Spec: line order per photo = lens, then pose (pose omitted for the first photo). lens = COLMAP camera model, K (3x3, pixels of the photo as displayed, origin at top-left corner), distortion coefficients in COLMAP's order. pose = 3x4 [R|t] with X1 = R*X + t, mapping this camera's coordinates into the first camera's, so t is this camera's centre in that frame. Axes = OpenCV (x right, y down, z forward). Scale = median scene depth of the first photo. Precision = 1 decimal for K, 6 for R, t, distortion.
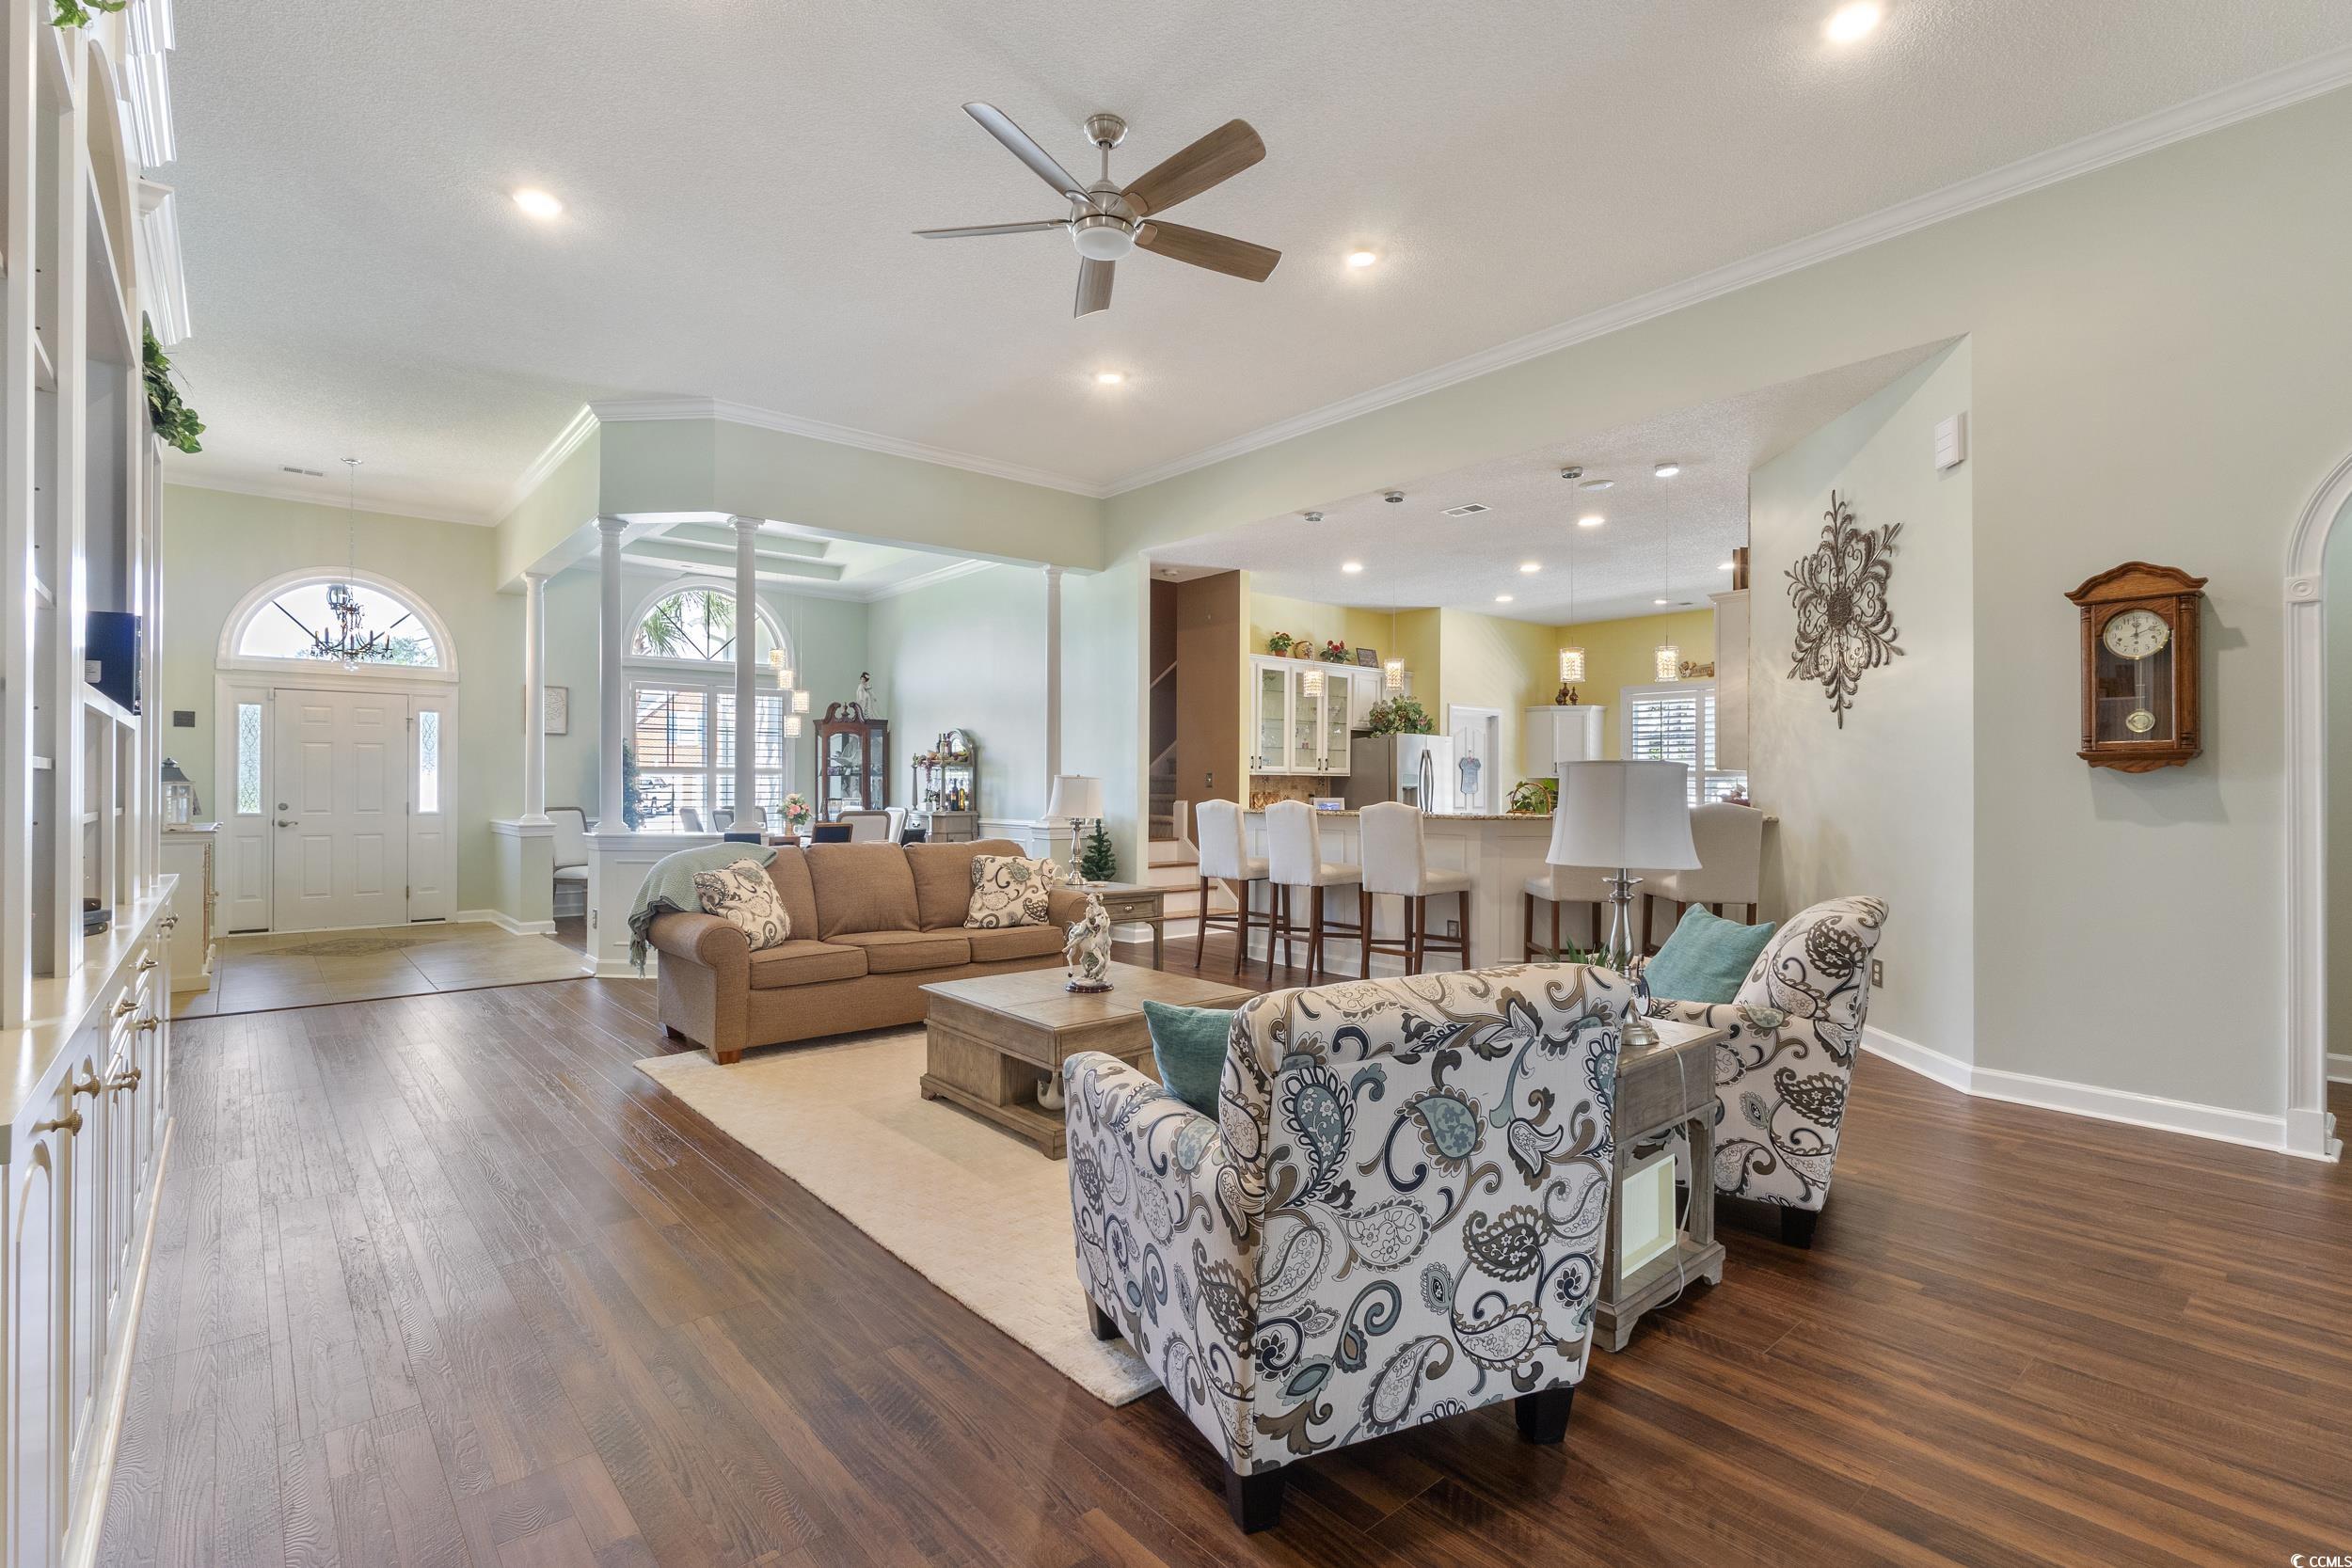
lens RADIAL K [[1089.9, 0, 1157.0], [0, 1089.9, 785.3], [0, 0, 1]] dist [0.002389, 0.001999]
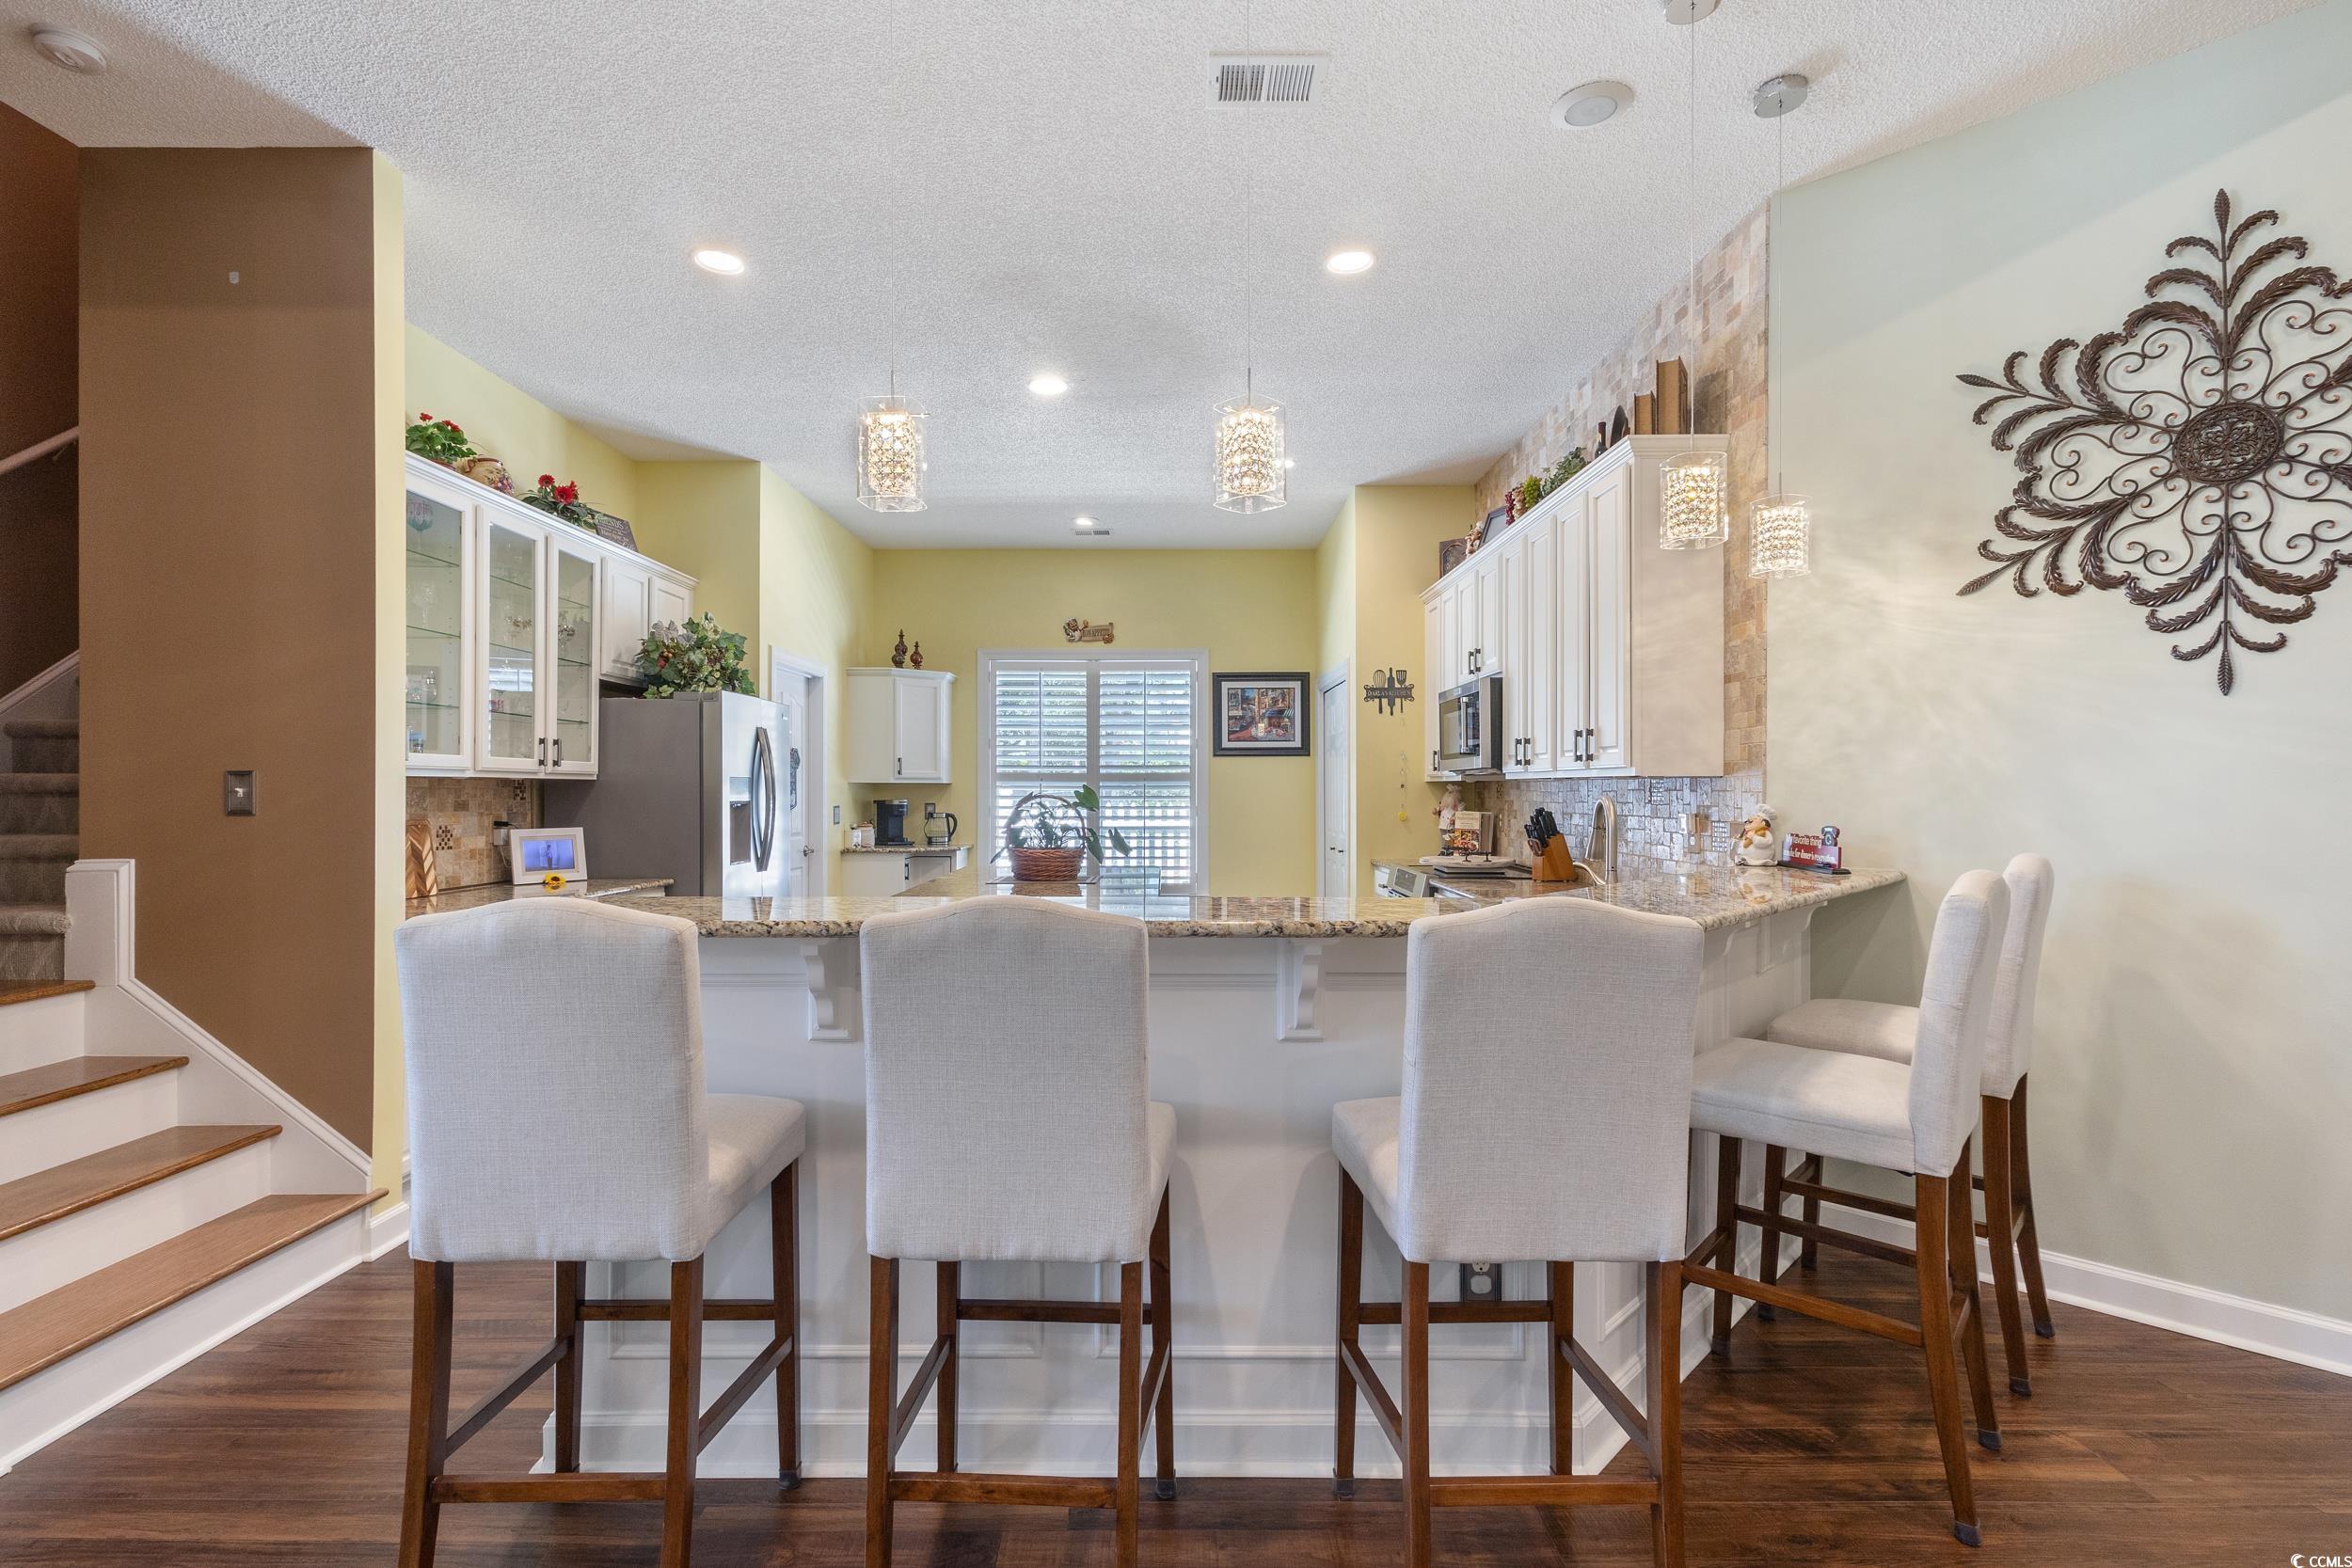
lens RADIAL K [[1089.9, 0, 1164.0], [0, 1089.9, 790.7], [0, 0, 1]] dist [0.002389, 0.001999]
pose [[0.642596, -0.004493, 0.766192, -0.020421], [0.000242, 0.999984, 0.005661, -0.006365], [-0.766205, -0.003452, 0.642587, 0.536820]]
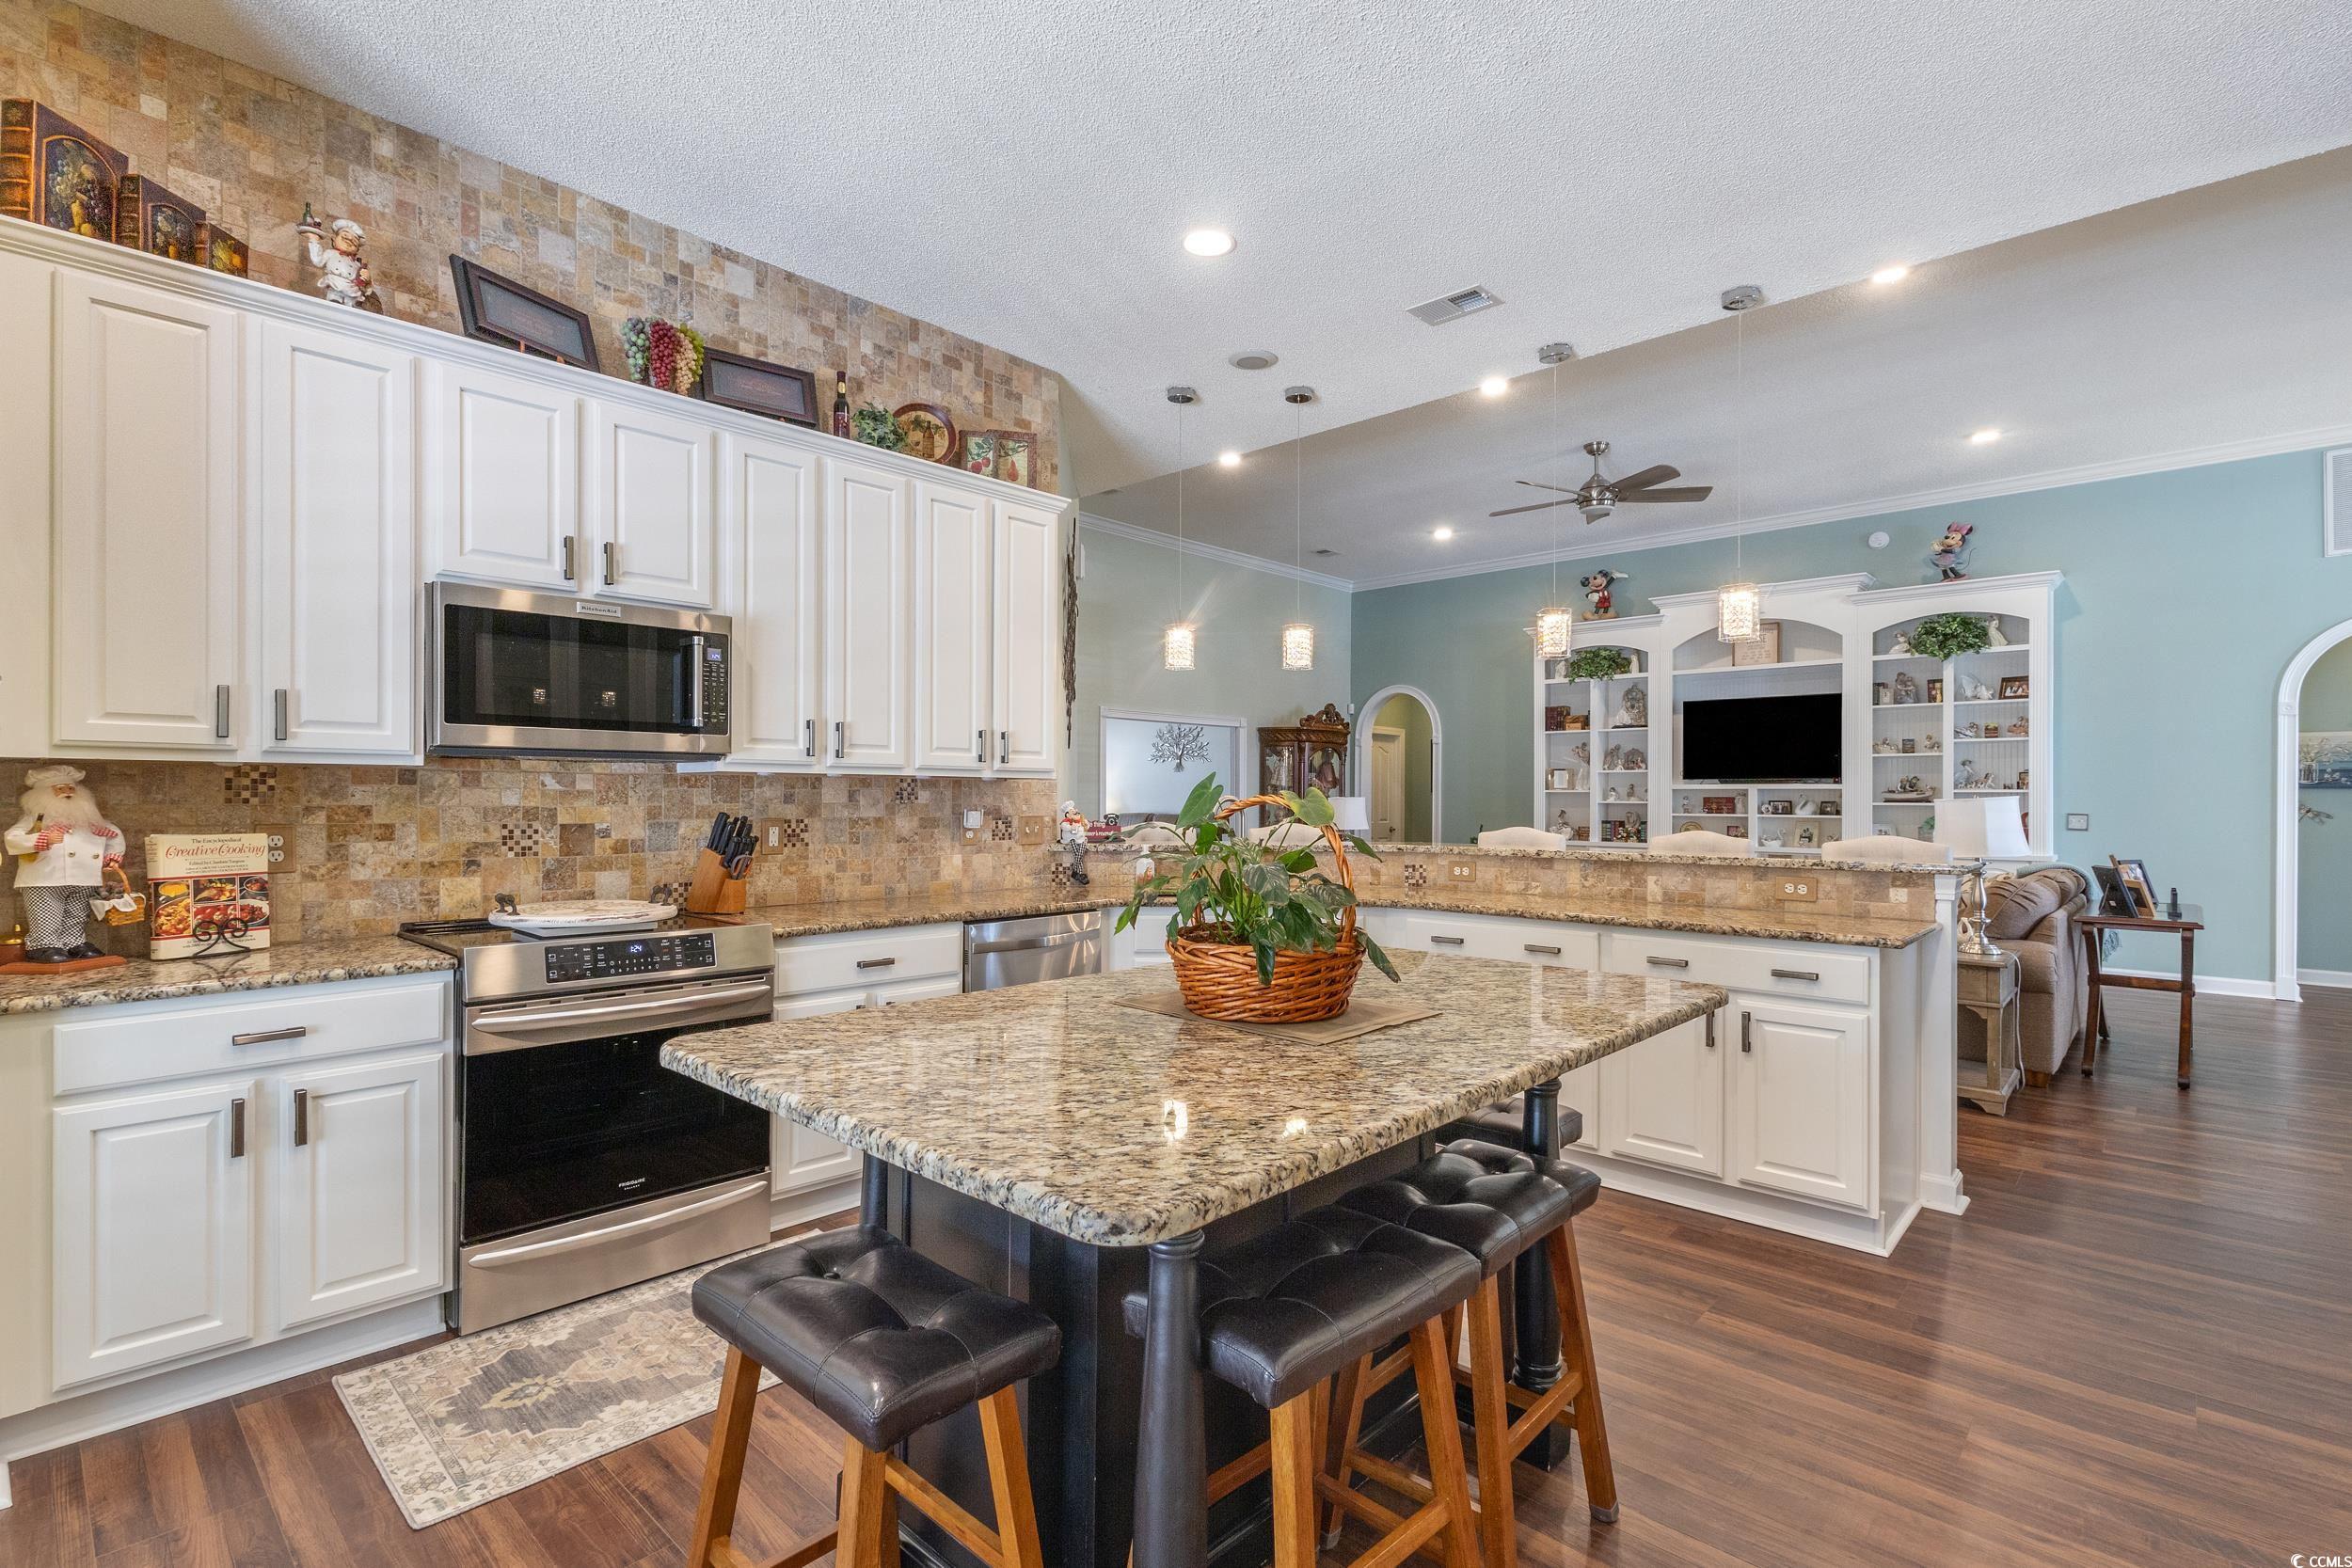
lens RADIAL K [[1089.9, 0, 1164.8], [0, 1089.9, 788.9], [0, 0, 1]] dist [0.002389, 0.001999]
pose [[-0.993373, -0.005690, -0.114796, 0.334262], [-0.004175, 0.999901, -0.013432, 0.000018], [0.114861, -0.012864, -0.993298, 1.044670]]
